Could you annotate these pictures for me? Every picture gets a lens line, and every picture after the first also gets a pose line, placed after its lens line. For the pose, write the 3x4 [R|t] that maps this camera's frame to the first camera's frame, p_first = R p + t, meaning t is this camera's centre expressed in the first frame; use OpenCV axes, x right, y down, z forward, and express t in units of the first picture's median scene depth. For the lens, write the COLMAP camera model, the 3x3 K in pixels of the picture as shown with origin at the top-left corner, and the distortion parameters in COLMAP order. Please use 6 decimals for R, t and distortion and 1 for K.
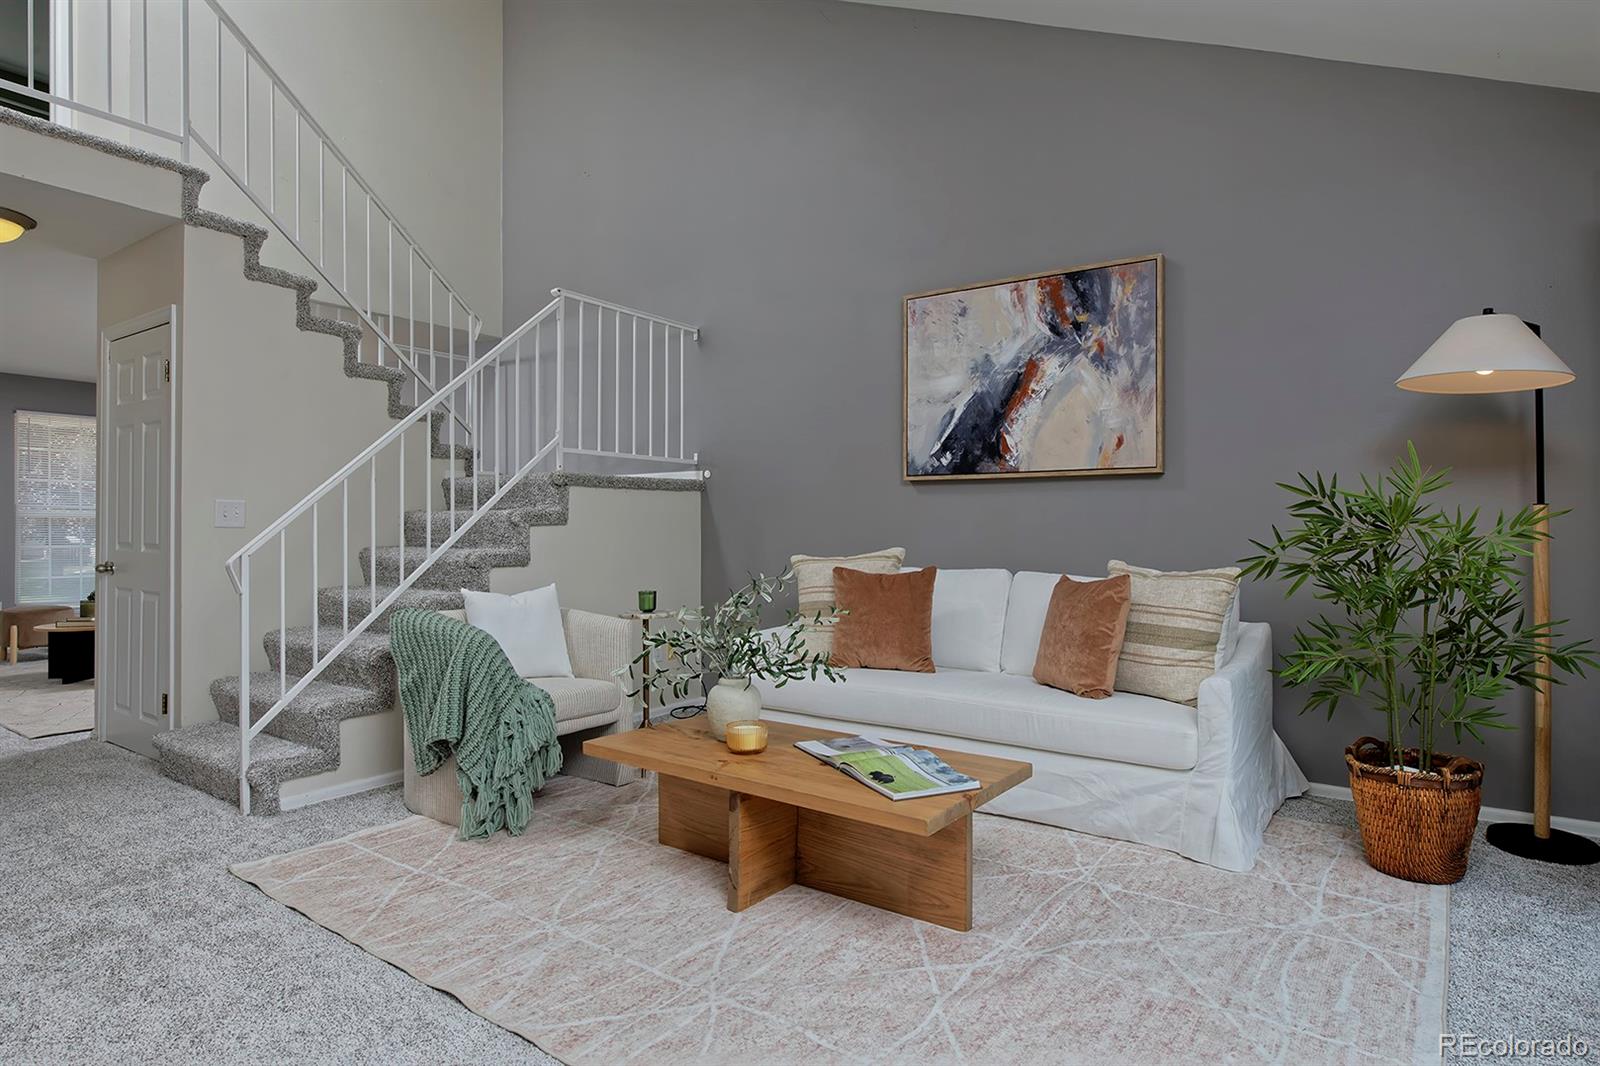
lens RADIAL K [[872.6, 0, 795.9], [0, 872.6, 525.0], [0, 0, 1]] dist [0.003425, -0.001431]
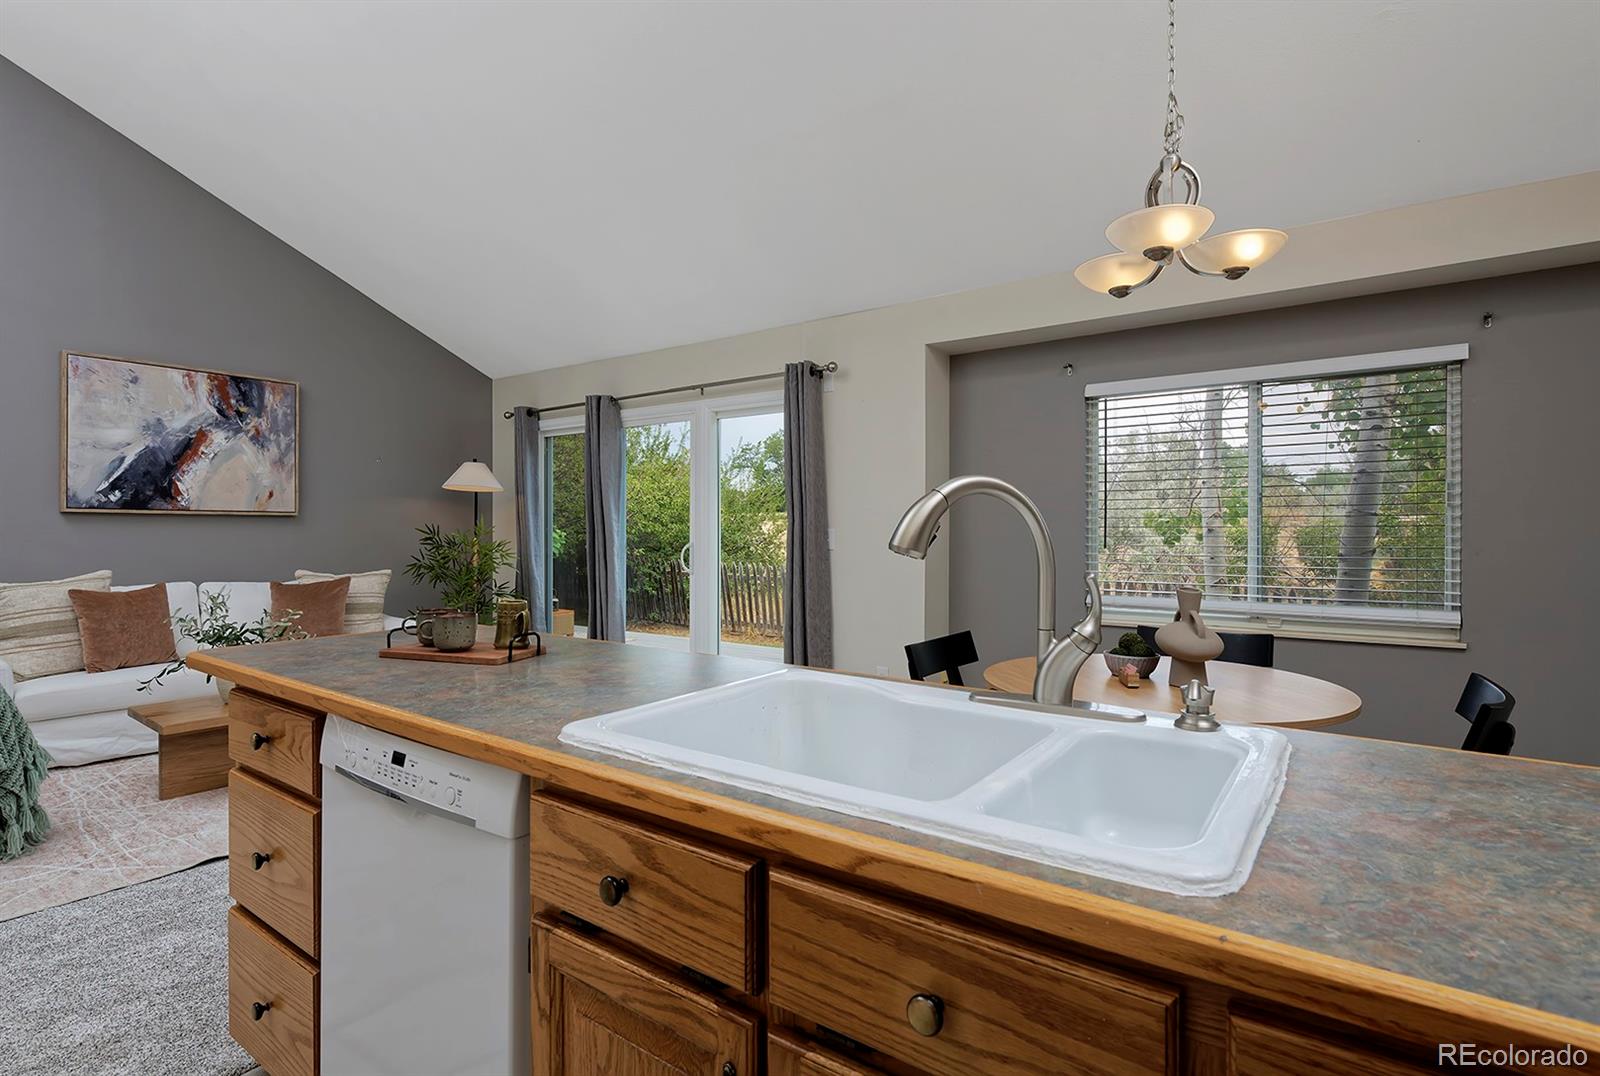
lens RADIAL K [[784.4, 0, 795.1], [0, 784.4, 526.5], [0, 0, 1]] dist [-0.006402, -0.001732]
pose [[0.043664, 0.005560, 0.999031, -0.958565], [-0.004876, 0.999974, -0.005352, -0.034790], [-0.999034, -0.004638, 0.043690, 0.000933]]
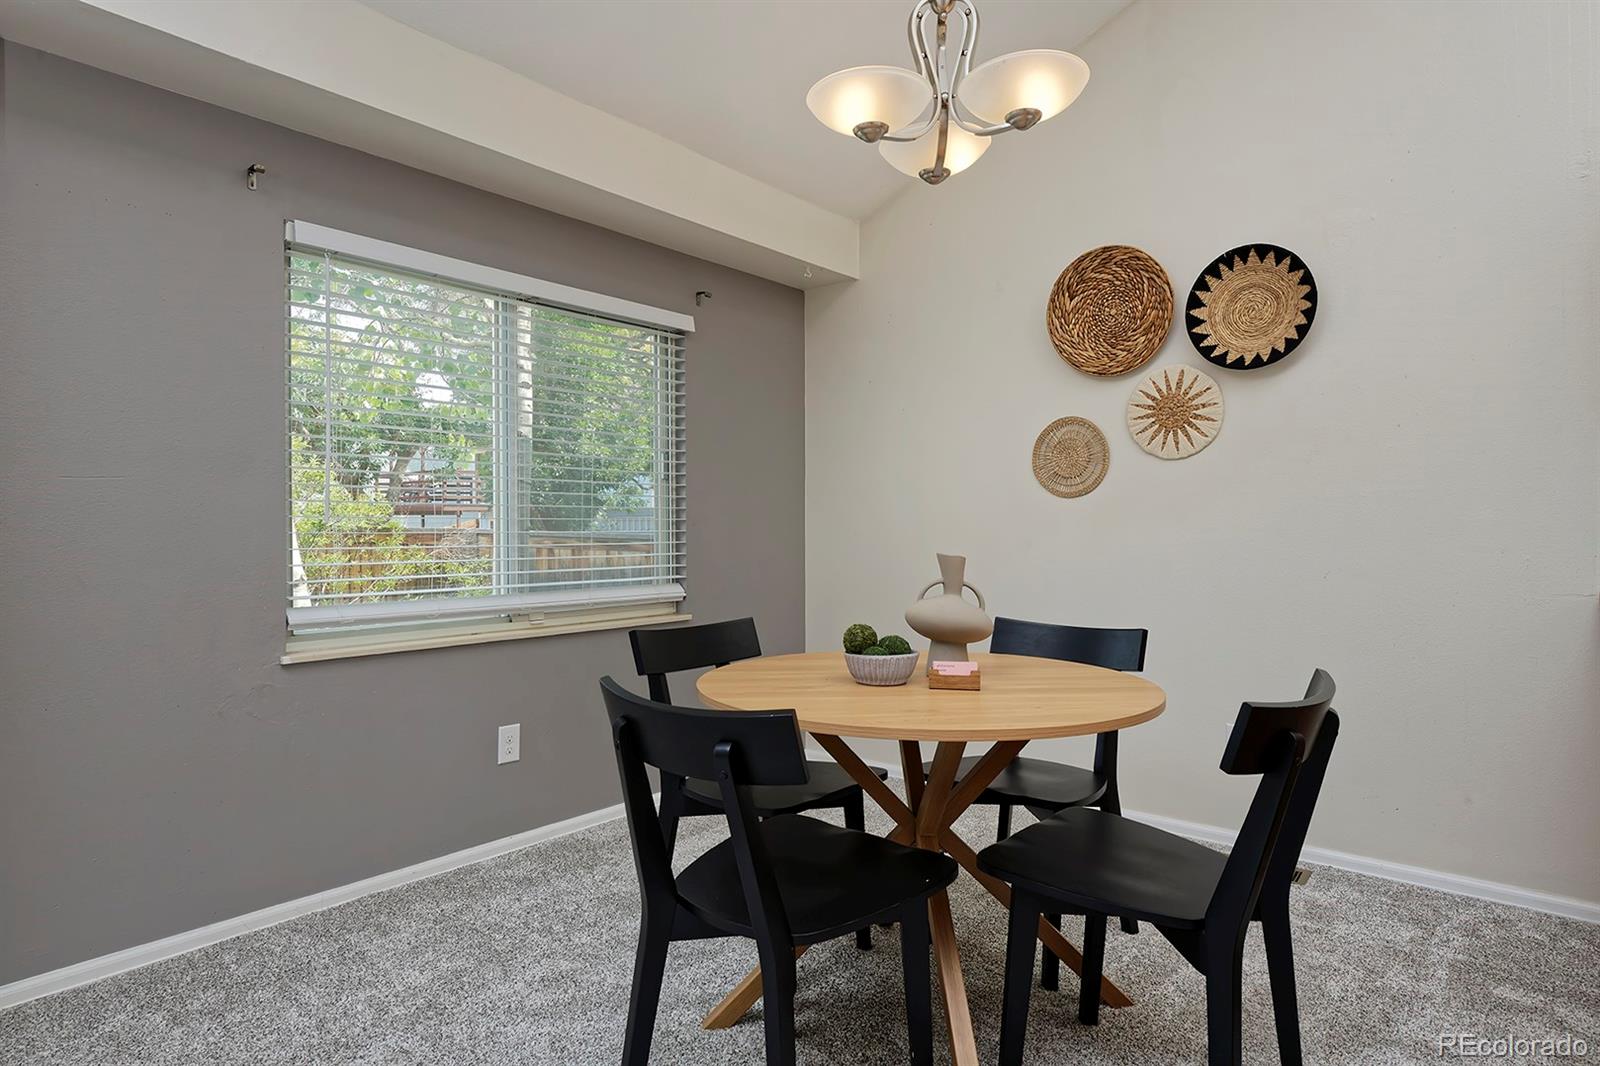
lens RADIAL K [[872.6, 0, 798.8], [0, 872.6, 530.3], [0, 0, 1]] dist [0.003425, -0.001431]
pose [[-0.998484, 0.001984, 0.055006, -0.321083], [0.001745, 0.999989, -0.004398, -0.006072], [-0.055014, -0.004296, -0.998476, 0.234589]]
